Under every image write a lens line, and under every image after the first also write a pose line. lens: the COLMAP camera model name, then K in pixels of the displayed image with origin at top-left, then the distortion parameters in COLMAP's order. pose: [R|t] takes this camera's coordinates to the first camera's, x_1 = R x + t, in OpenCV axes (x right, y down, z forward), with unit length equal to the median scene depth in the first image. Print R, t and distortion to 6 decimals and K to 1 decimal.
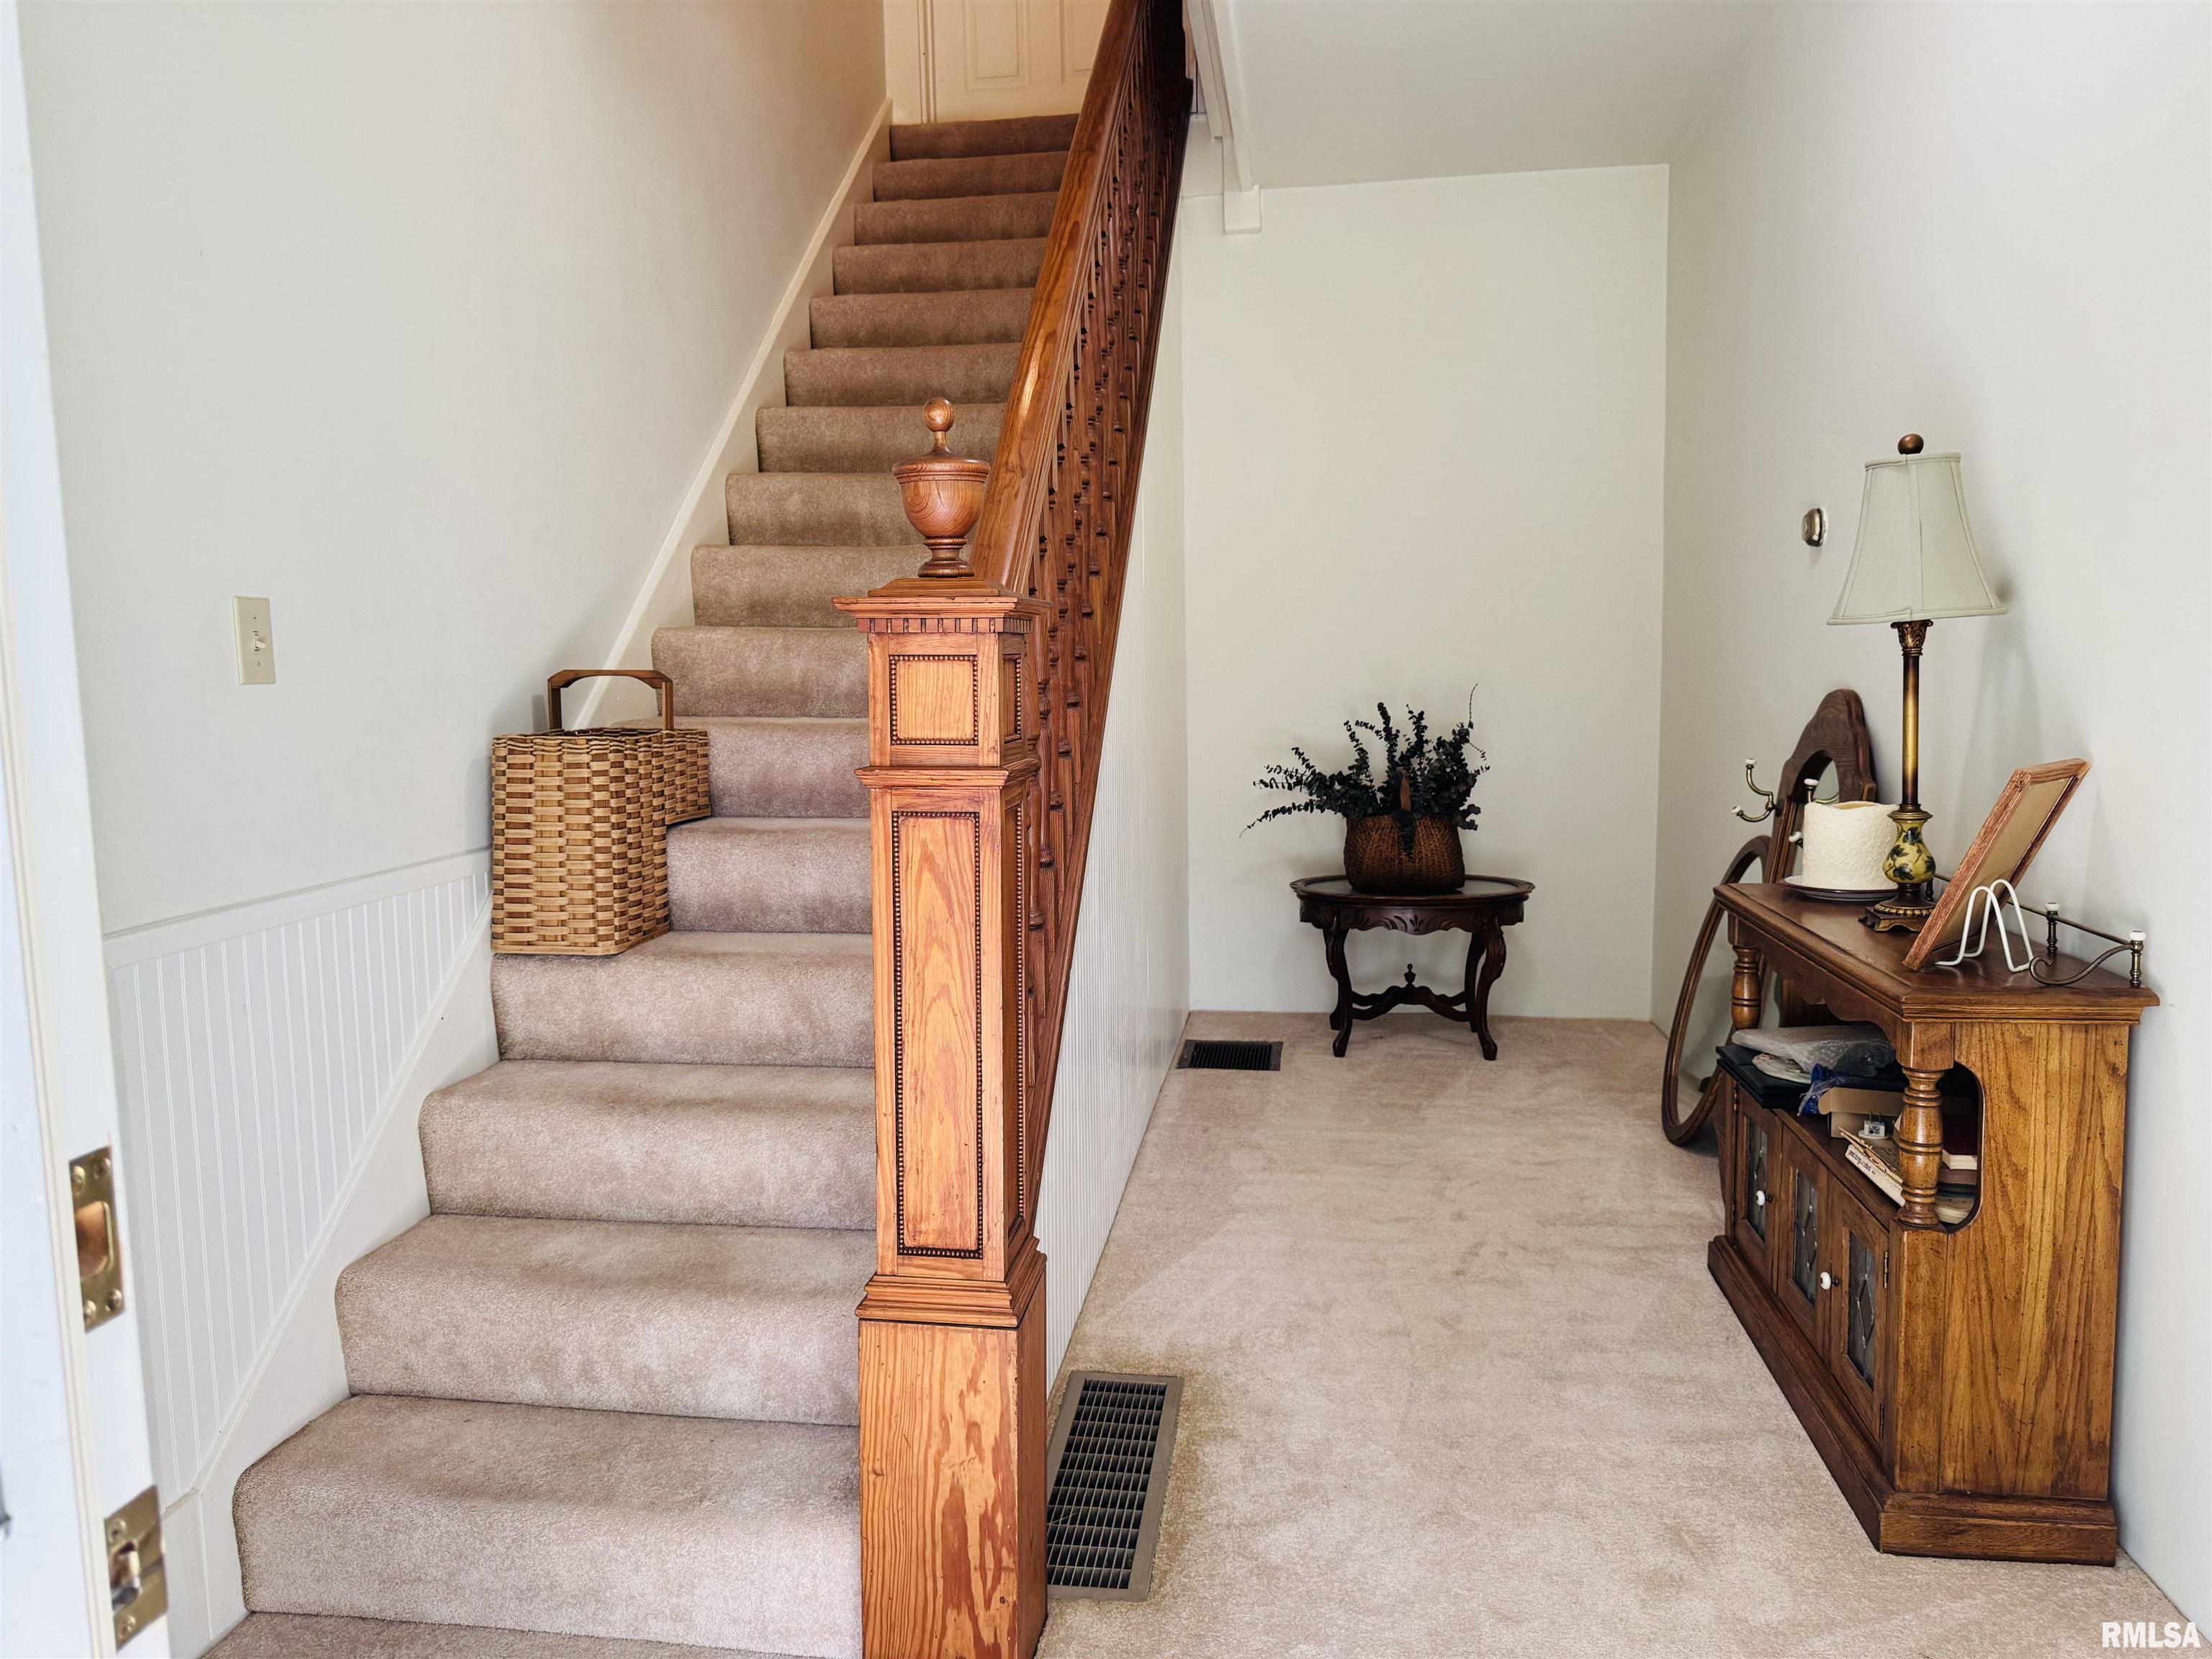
lens RADIAL K [[1534.3, 0, 1102.0], [0, 1534.3, 834.3], [0, 0, 1]] dist [-0.001443, -0.007217]
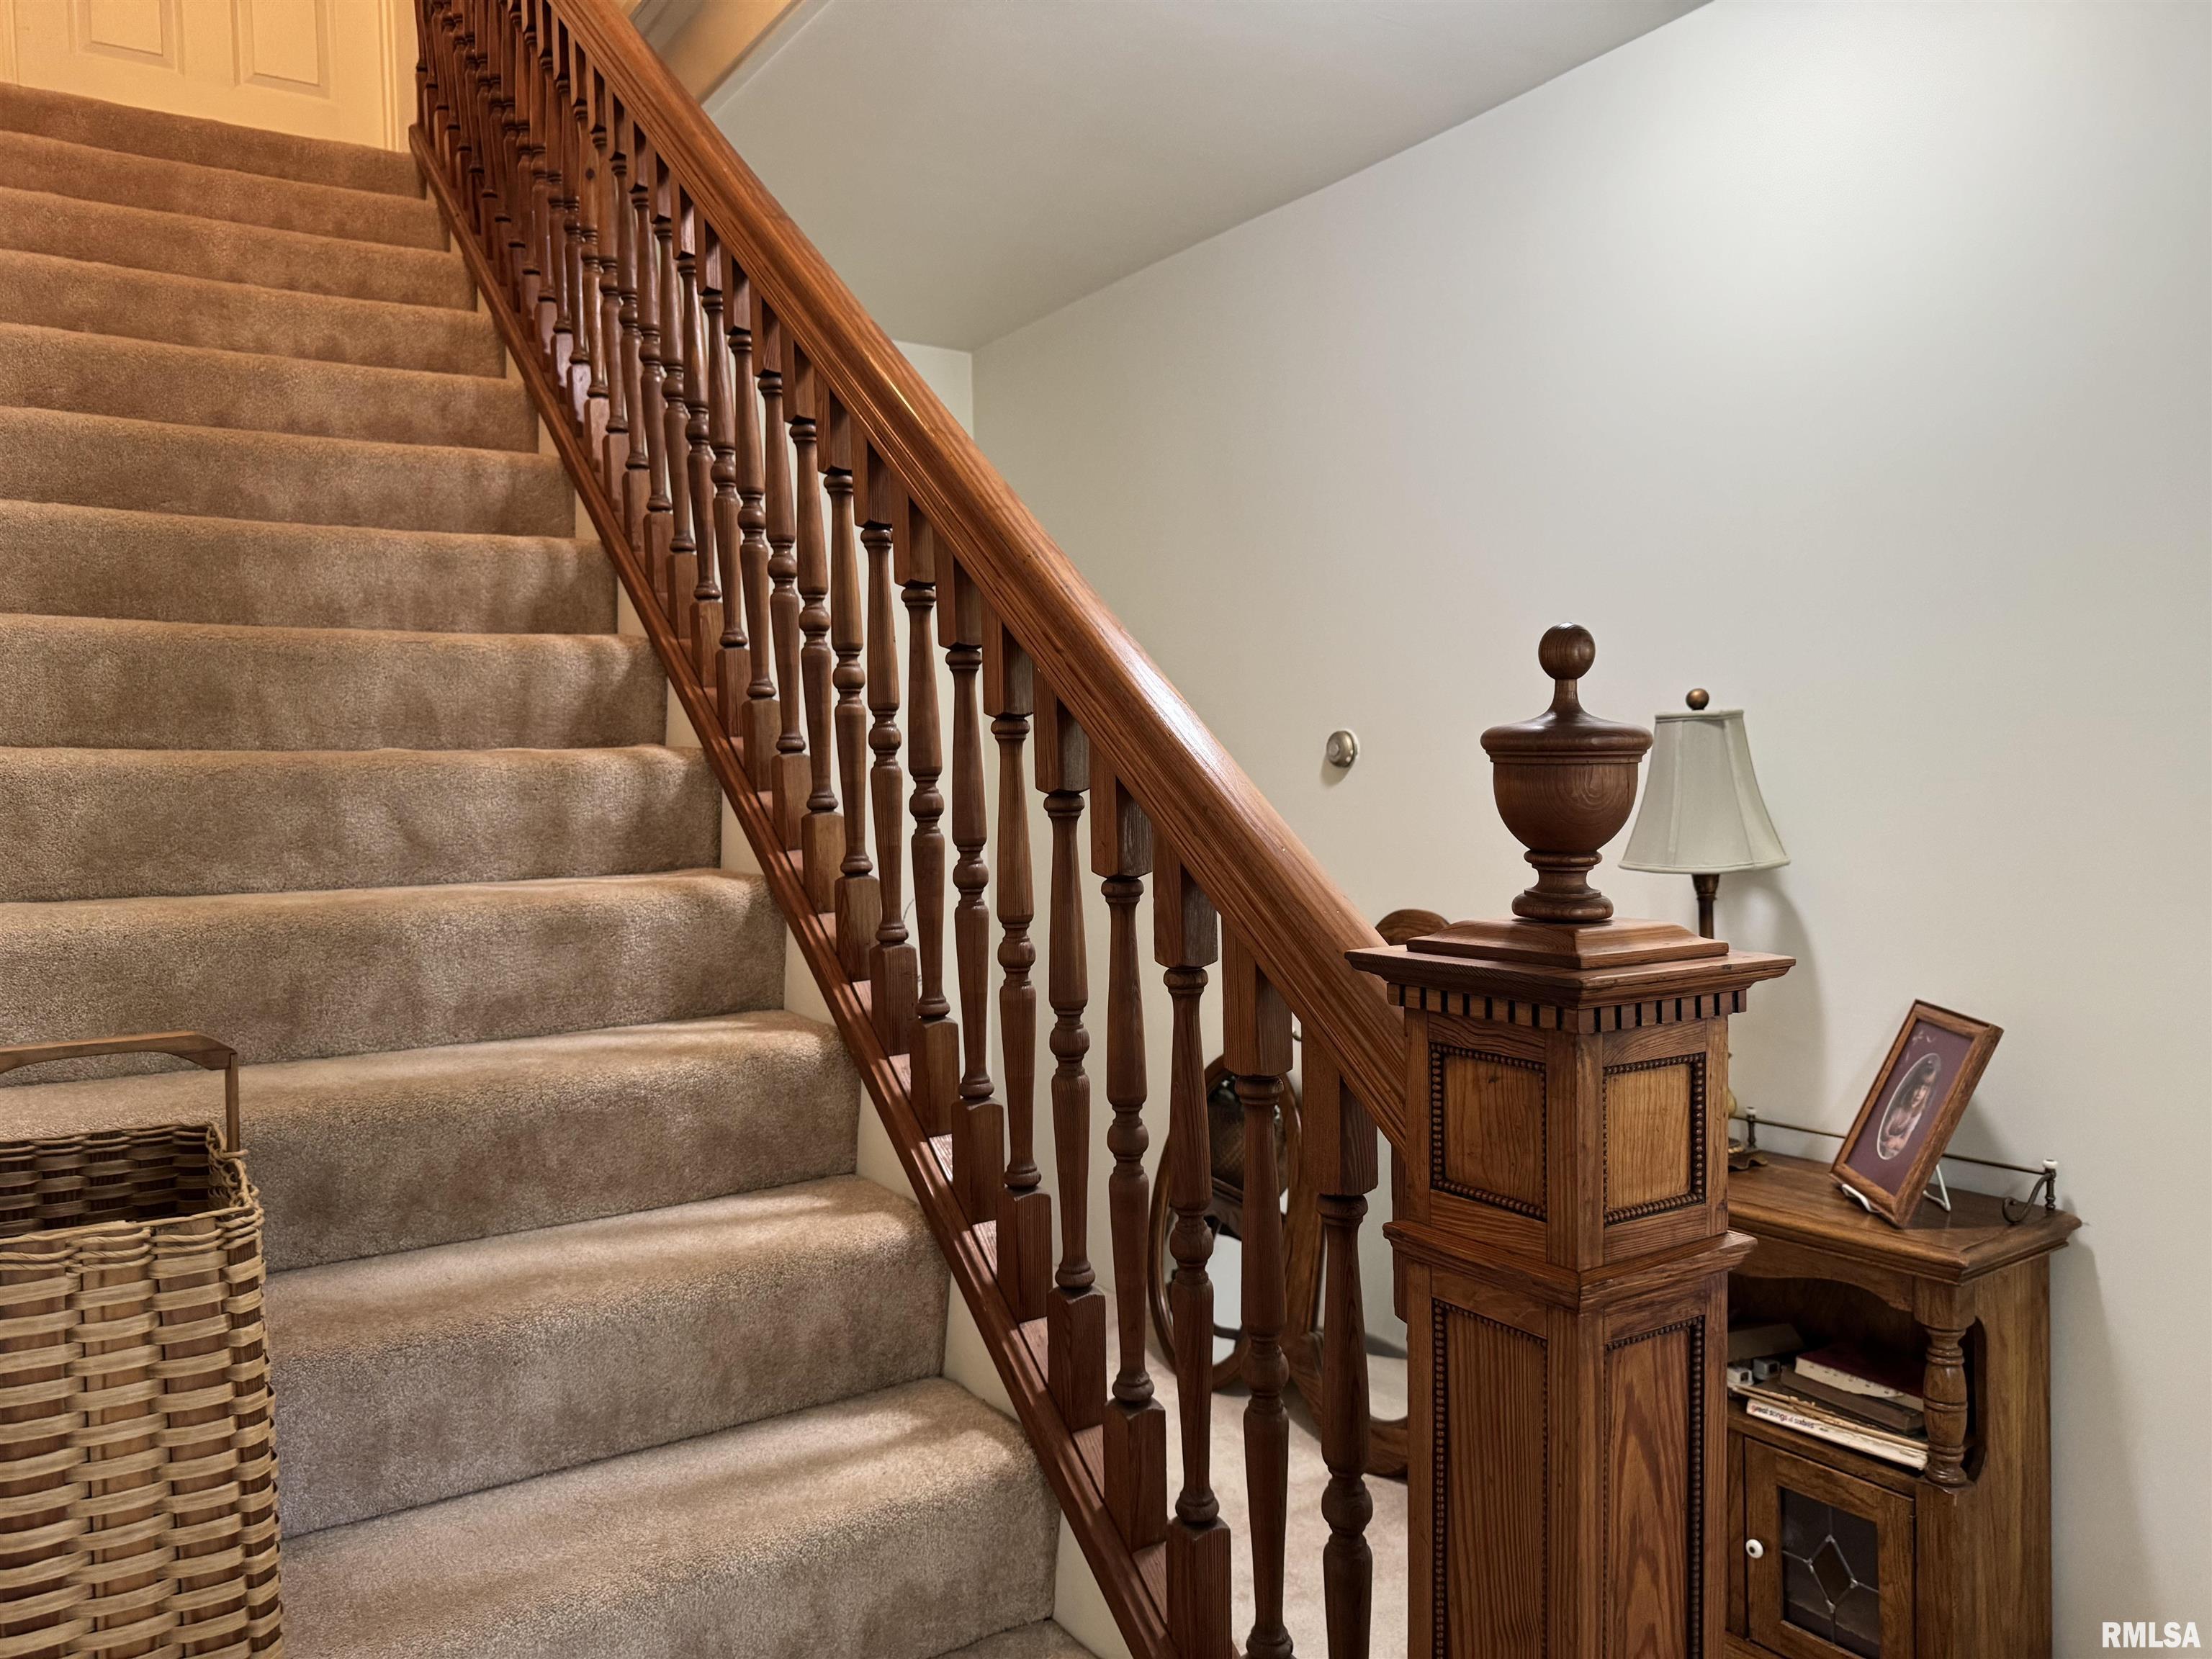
lens RADIAL K [[1534.3, 0, 1106.5], [0, 1534.3, 822.4], [0, 0, 1]] dist [-0.001443, -0.007217]
pose [[0.741516, -0.015846, 0.670748, -0.551057], [0.084093, 0.994032, -0.069483, -0.155004], [-0.665644, 0.107928, 0.738424, 0.589873]]
